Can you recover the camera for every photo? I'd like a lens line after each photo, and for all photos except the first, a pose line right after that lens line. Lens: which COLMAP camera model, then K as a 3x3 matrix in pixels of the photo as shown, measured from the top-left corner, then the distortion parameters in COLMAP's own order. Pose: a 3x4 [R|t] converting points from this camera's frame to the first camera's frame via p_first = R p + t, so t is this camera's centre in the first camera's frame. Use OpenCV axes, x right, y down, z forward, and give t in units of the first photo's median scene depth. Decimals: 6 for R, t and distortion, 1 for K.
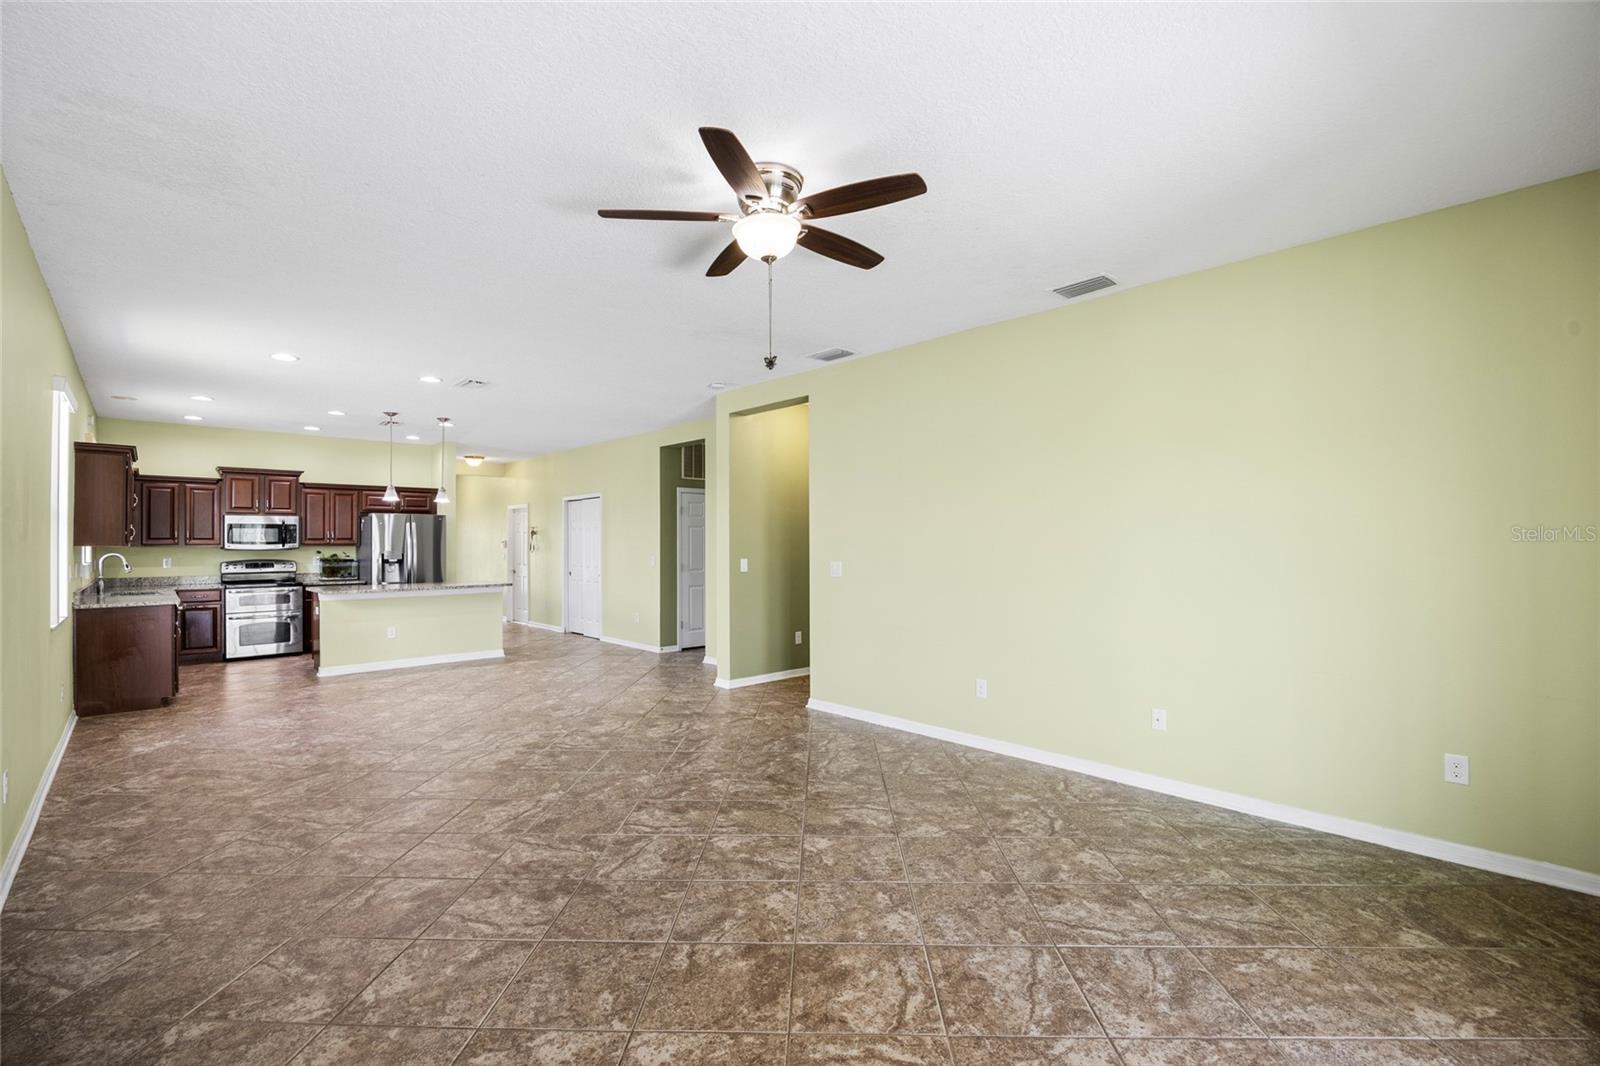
lens RADIAL K [[702.2, 0, 802.5], [0, 702.2, 541.5], [0, 0, 1]] dist [-0.013653, 0.001186]
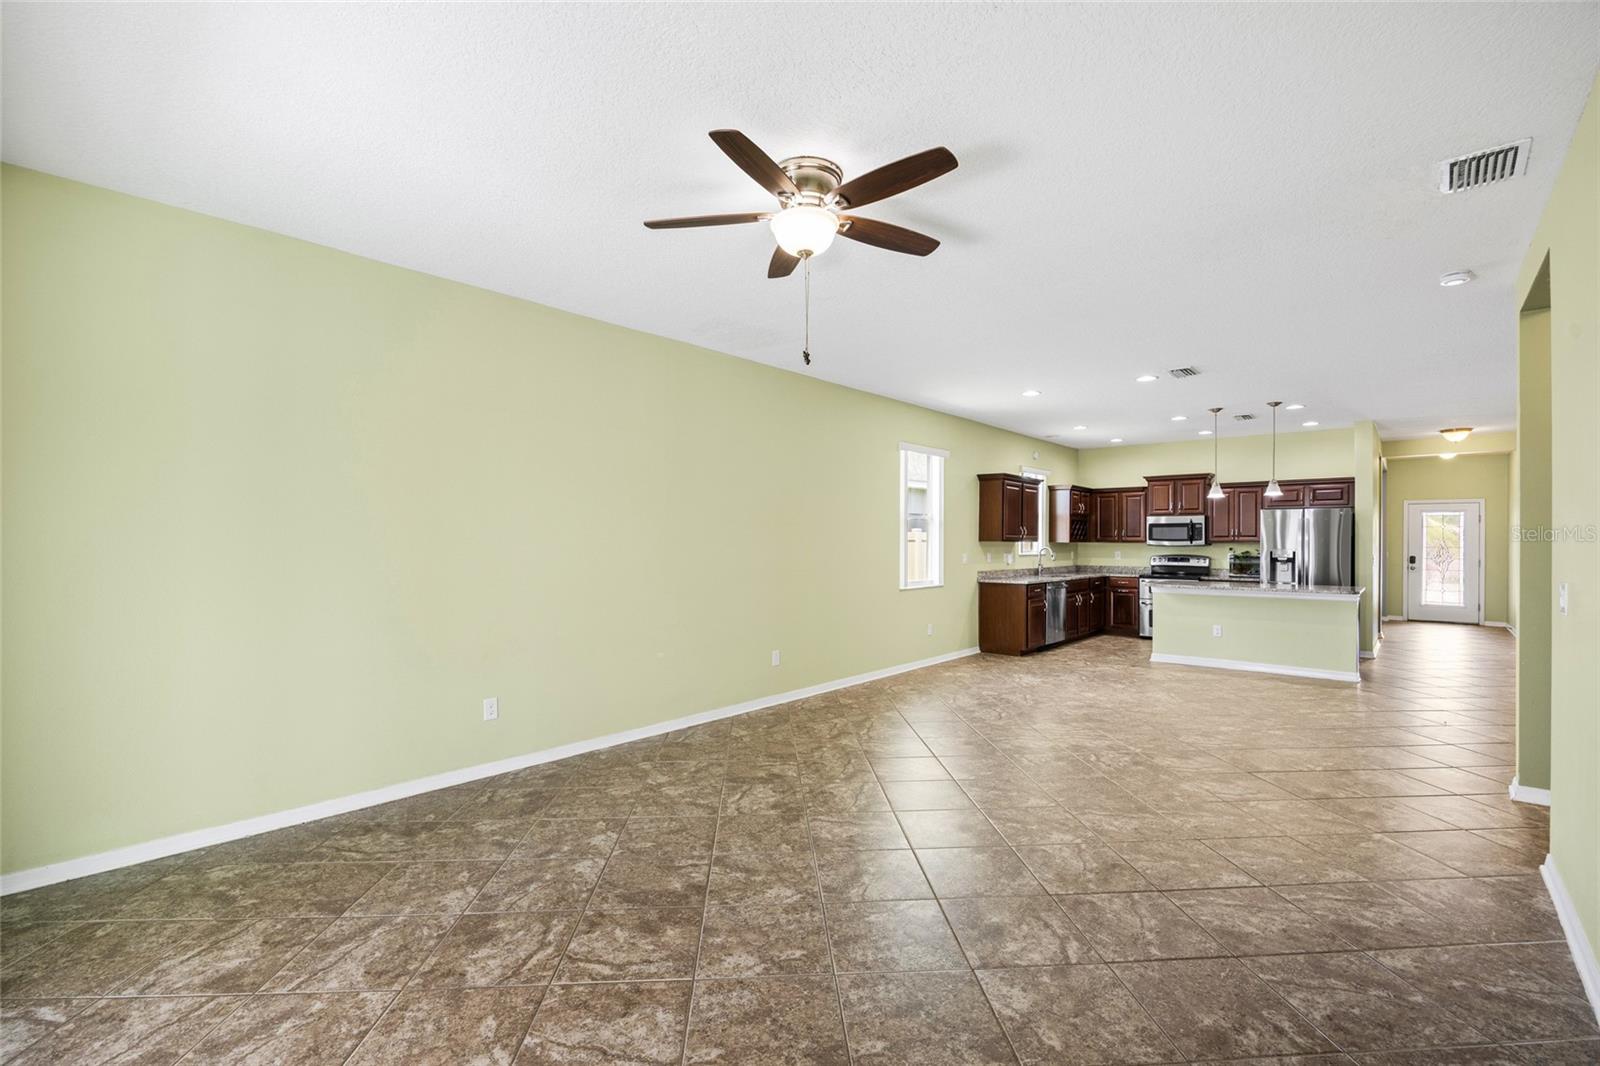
lens RADIAL K [[702.2, 0, 808.5], [0, 702.2, 538.9], [0, 0, 1]] dist [-0.013653, 0.001186]
pose [[0.099482, 0.000927, -0.995039, 0.548944], [-0.000696, 0.999999, 0.000863, -0.000674], [0.995039, 0.000606, 0.099483, 0.527818]]
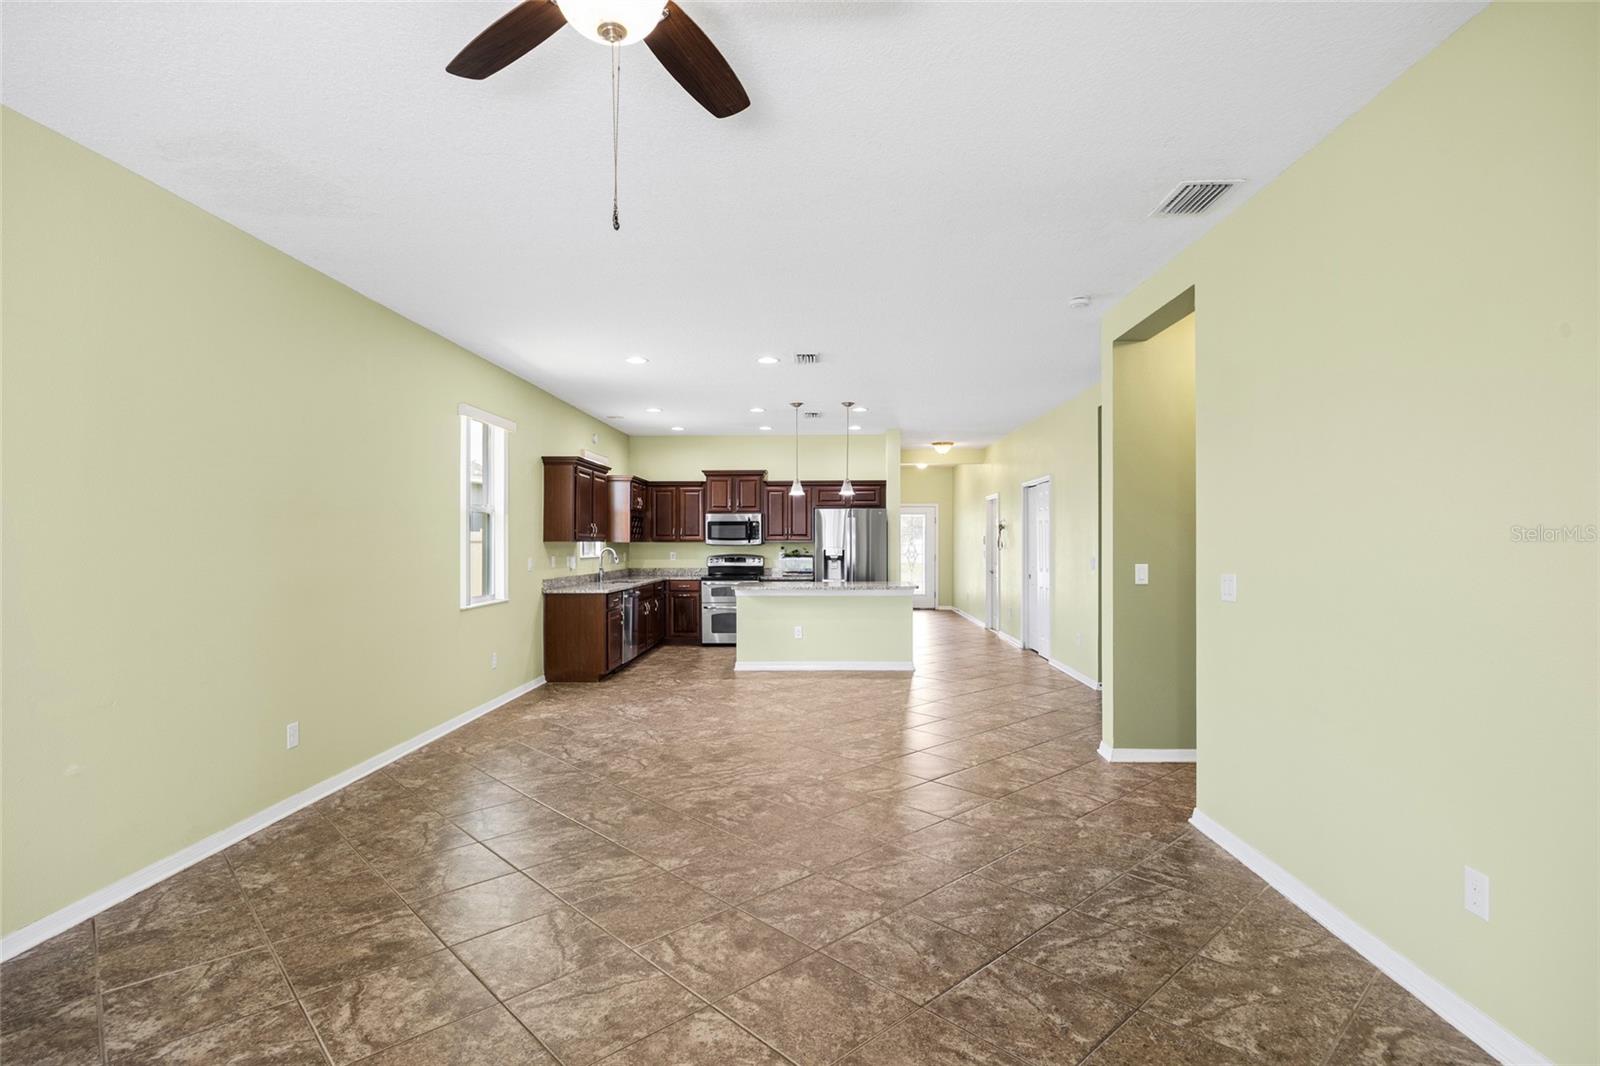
lens RADIAL K [[786.9, 0, 802.5], [0, 786.9, 543.1], [0, 0, 1]] dist [-0.007845, -0.001071]
pose [[0.707566, 0.003711, -0.706637, 0.292316], [0.002256, 0.999969, 0.007511, -0.000866], [0.706643, -0.006909, 0.707536, 0.387341]]
